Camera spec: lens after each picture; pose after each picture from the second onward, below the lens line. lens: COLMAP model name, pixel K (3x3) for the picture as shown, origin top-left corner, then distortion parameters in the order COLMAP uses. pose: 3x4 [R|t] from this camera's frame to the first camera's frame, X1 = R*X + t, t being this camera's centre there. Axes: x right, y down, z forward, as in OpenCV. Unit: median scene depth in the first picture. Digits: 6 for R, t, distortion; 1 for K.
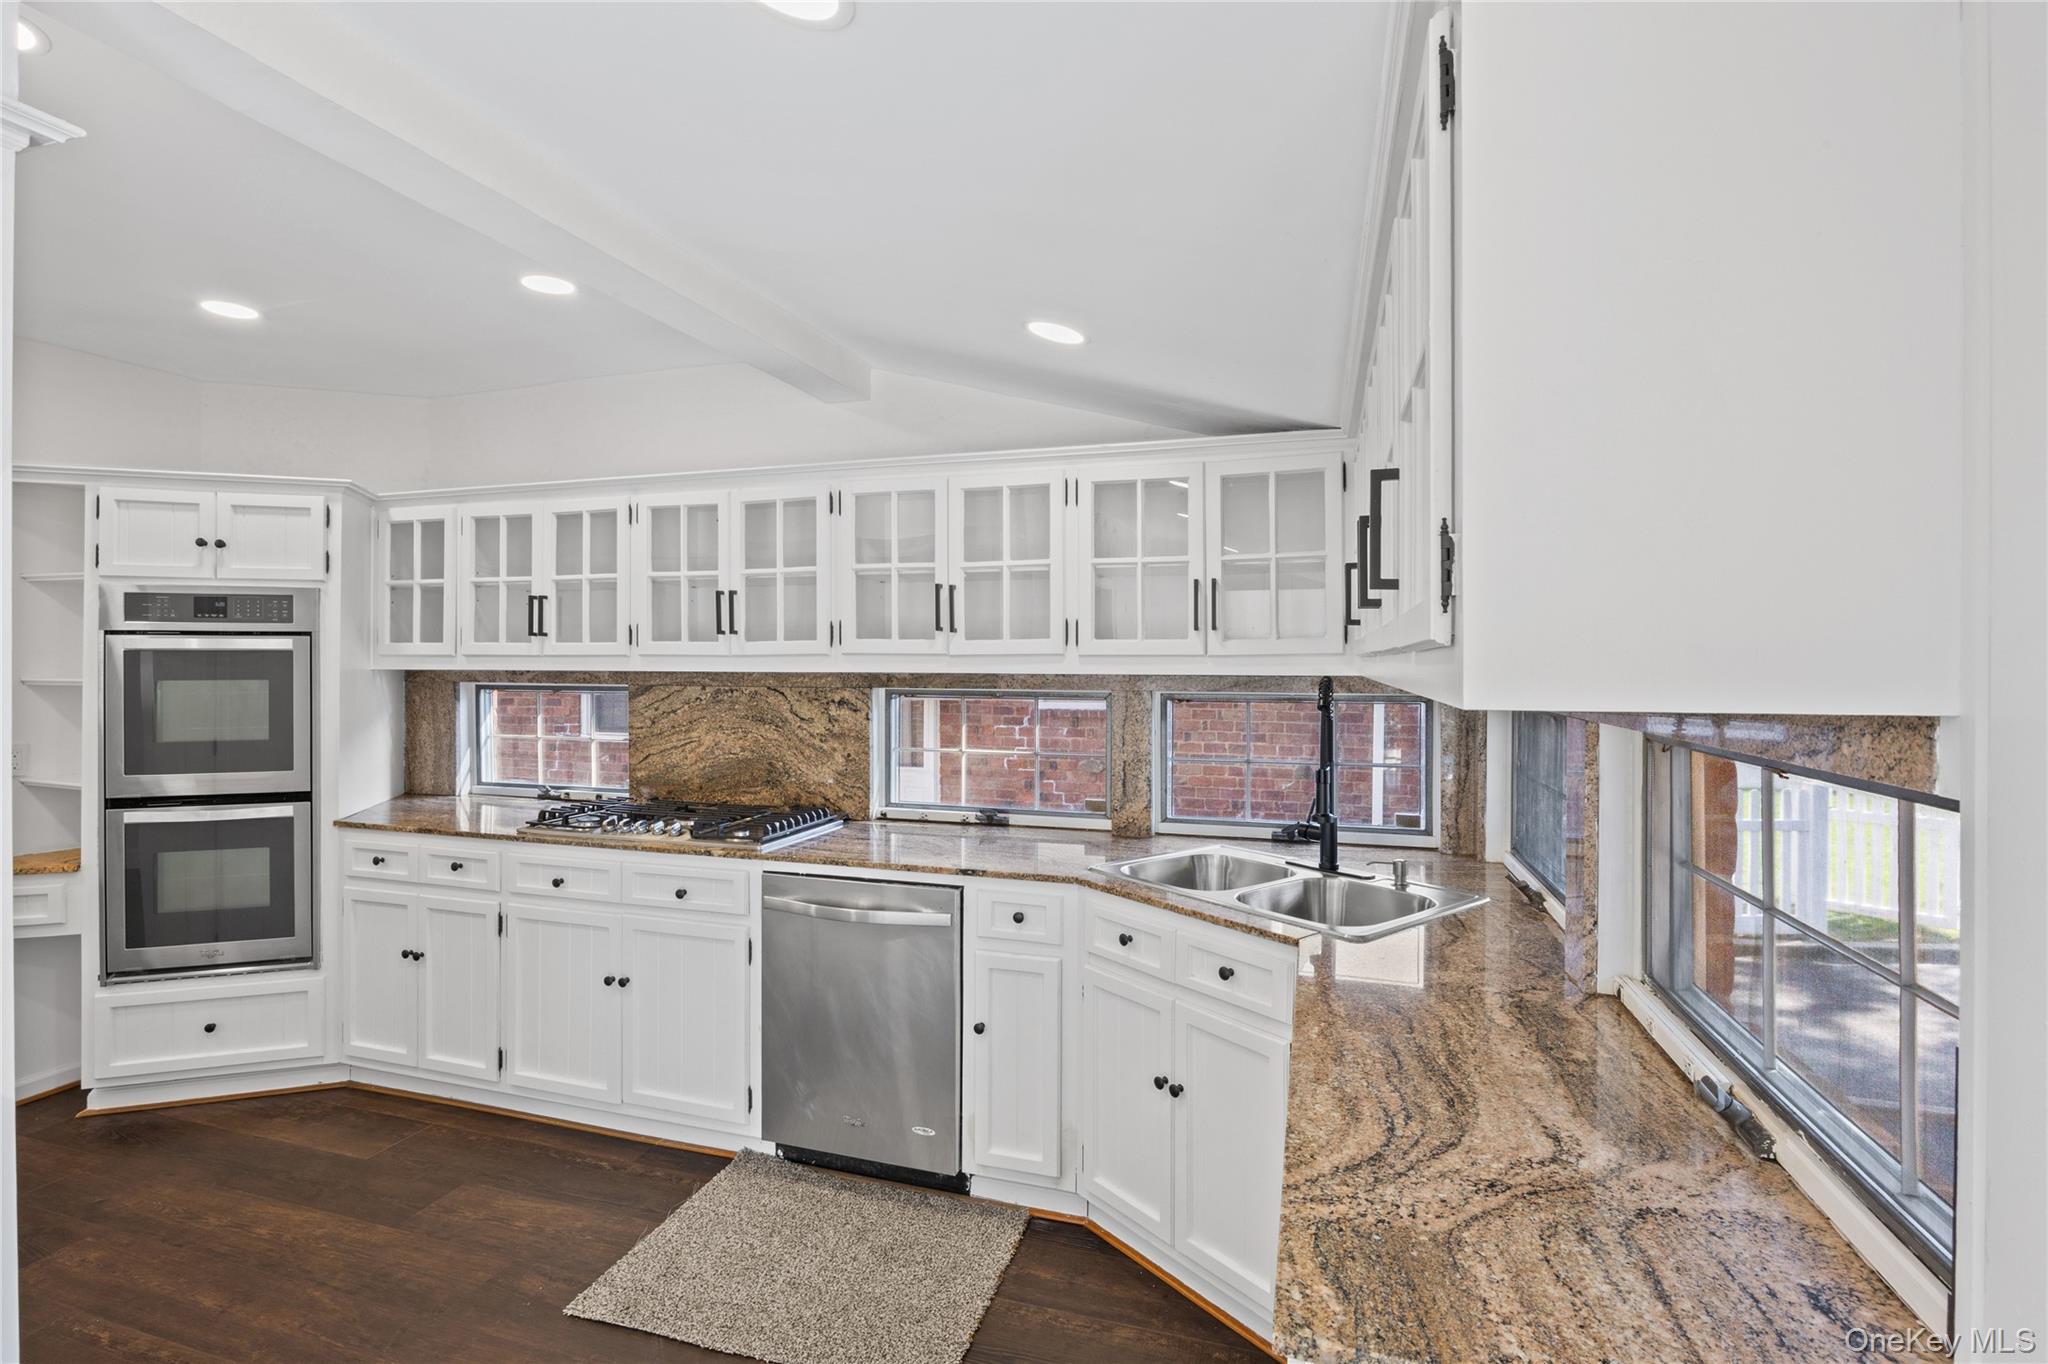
lens RADIAL K [[968.4, 0, 1020.2], [0, 968.4, 673.5], [0, 0, 1]] dist [-0.000069, -0.000047]
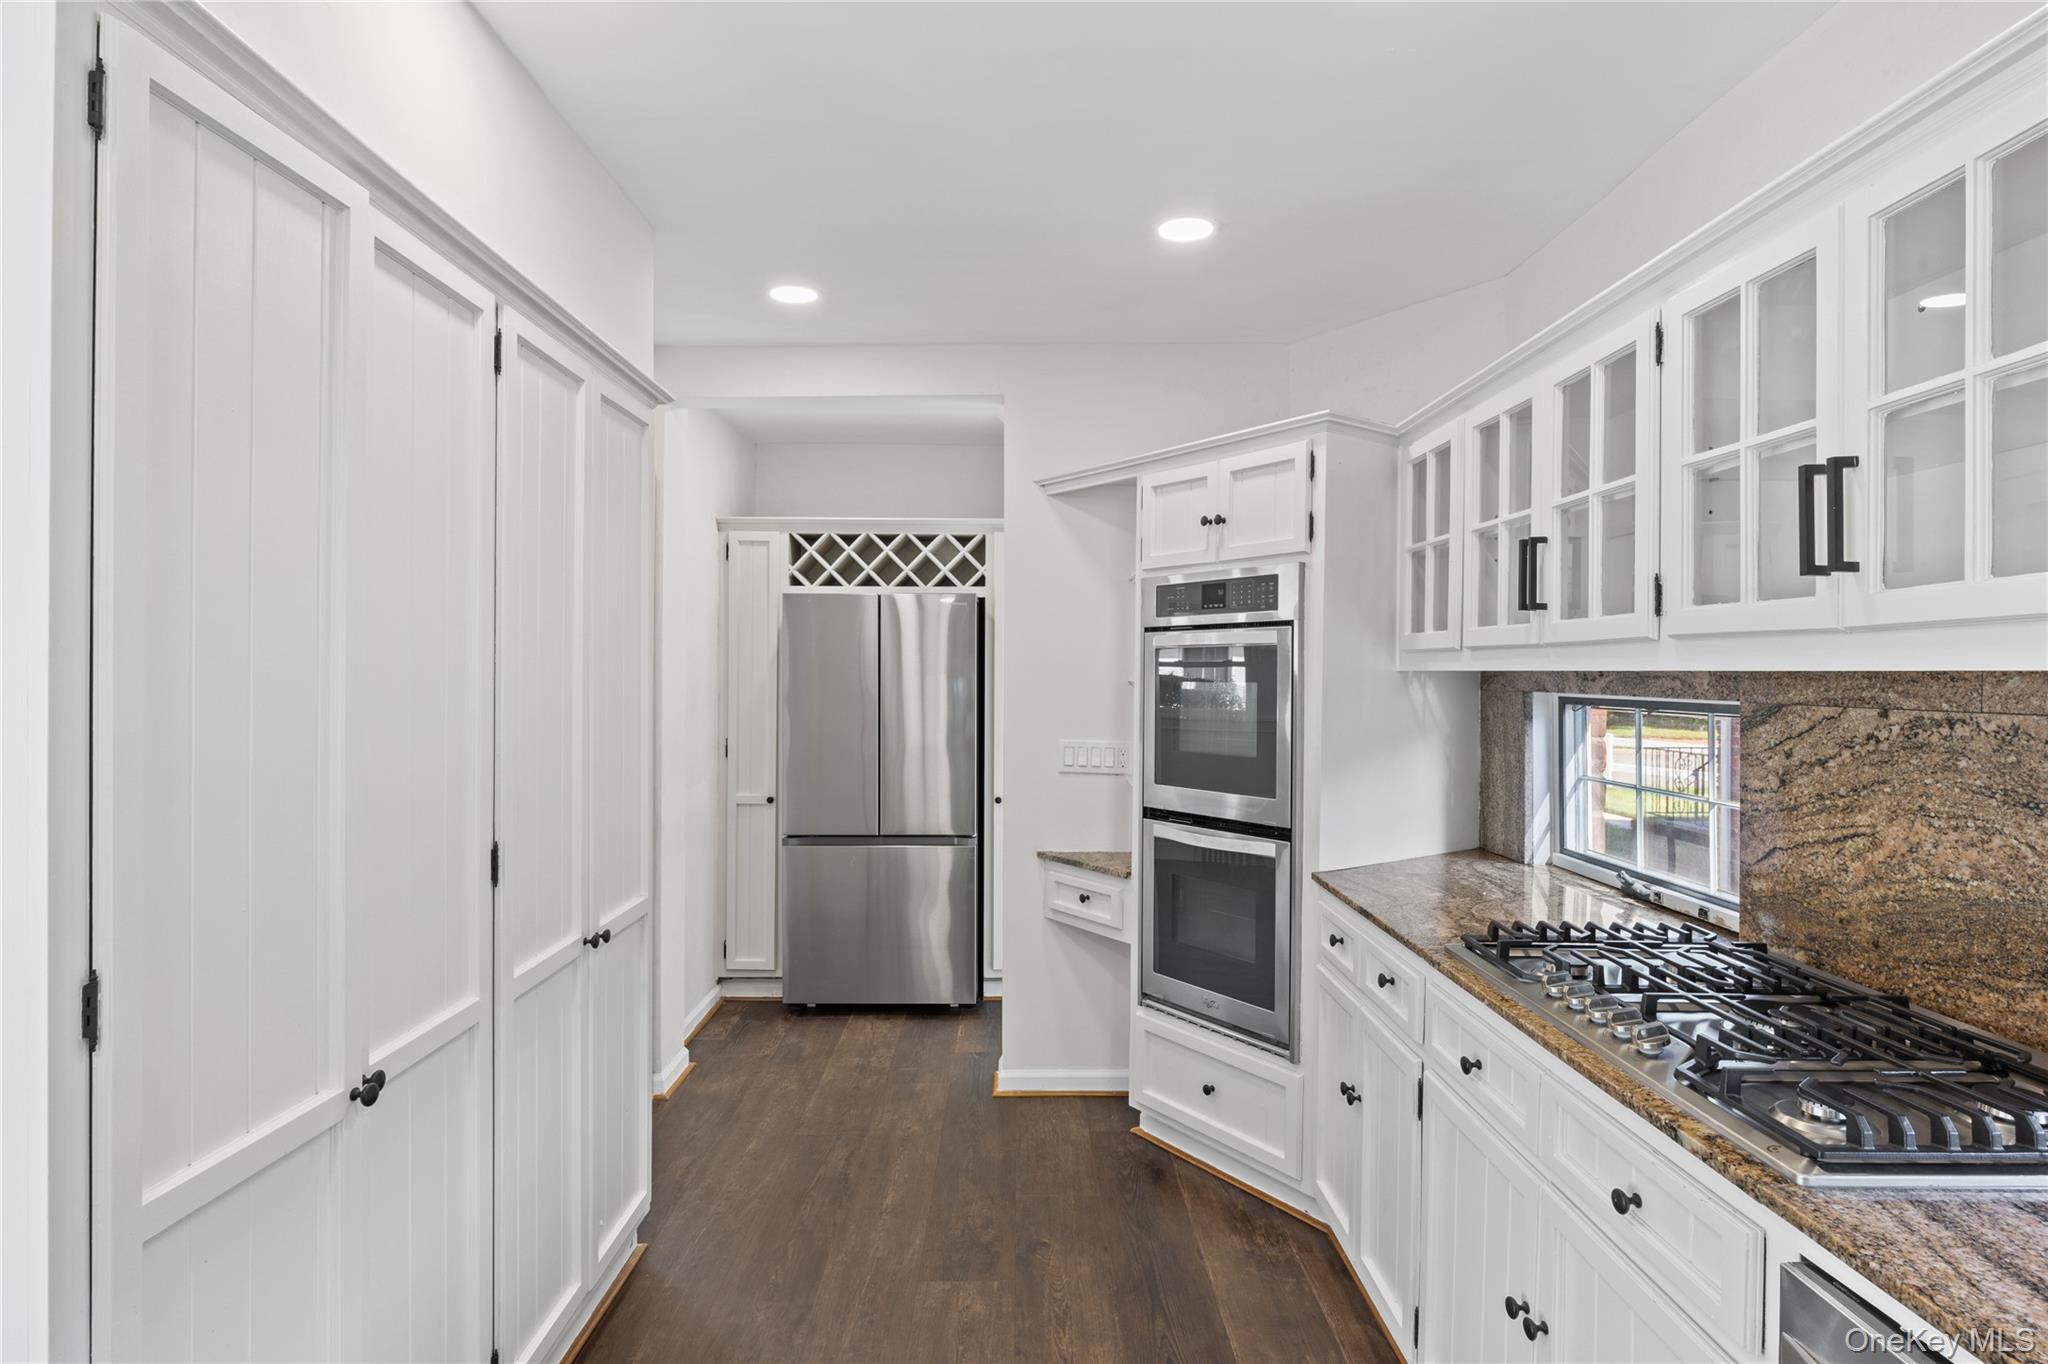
lens RADIAL K [[1065.6, 0, 1026.7], [0, 1065.6, 683.4], [0, 0, 1]] dist [-0.004326, 0.001148]
pose [[0.307278, 0.009095, -0.951576, 0.003680], [-0.014826, 0.999879, 0.004769, 0.005688], [0.951504, 0.012642, 0.307375, 0.538333]]
